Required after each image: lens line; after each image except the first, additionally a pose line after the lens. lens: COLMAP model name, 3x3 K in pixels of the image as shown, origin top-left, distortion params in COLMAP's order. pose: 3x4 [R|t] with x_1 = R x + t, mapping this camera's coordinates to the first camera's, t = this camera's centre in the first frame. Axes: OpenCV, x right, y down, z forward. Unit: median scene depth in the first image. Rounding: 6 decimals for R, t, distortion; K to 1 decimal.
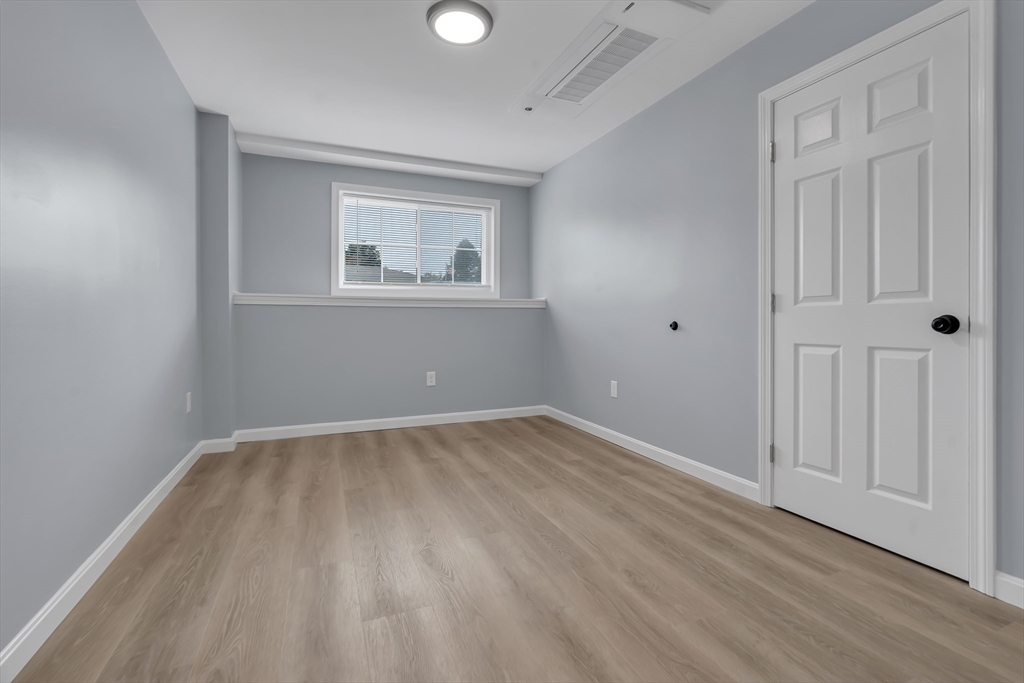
lens RADIAL K [[474.4, 0, 508.0], [0, 474.4, 340.9], [0, 0, 1]] dist [-0.002918, -0.000285]
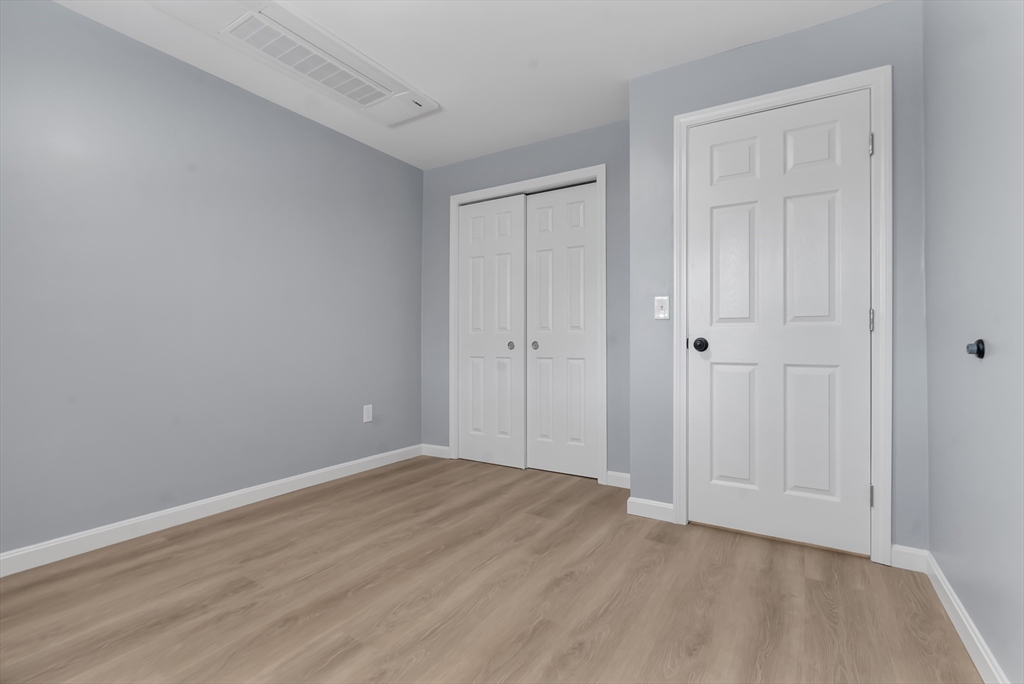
lens RADIAL K [[473.7, 0, 514.4], [0, 473.7, 349.3], [0, 0, 1]] dist [-0.021041, 0.000548]
pose [[0.811951, -0.016021, 0.583506, -0.401282], [0.026930, 0.999587, -0.010029, -0.029009], [-0.583104, 0.023857, 0.812047, 0.467106]]
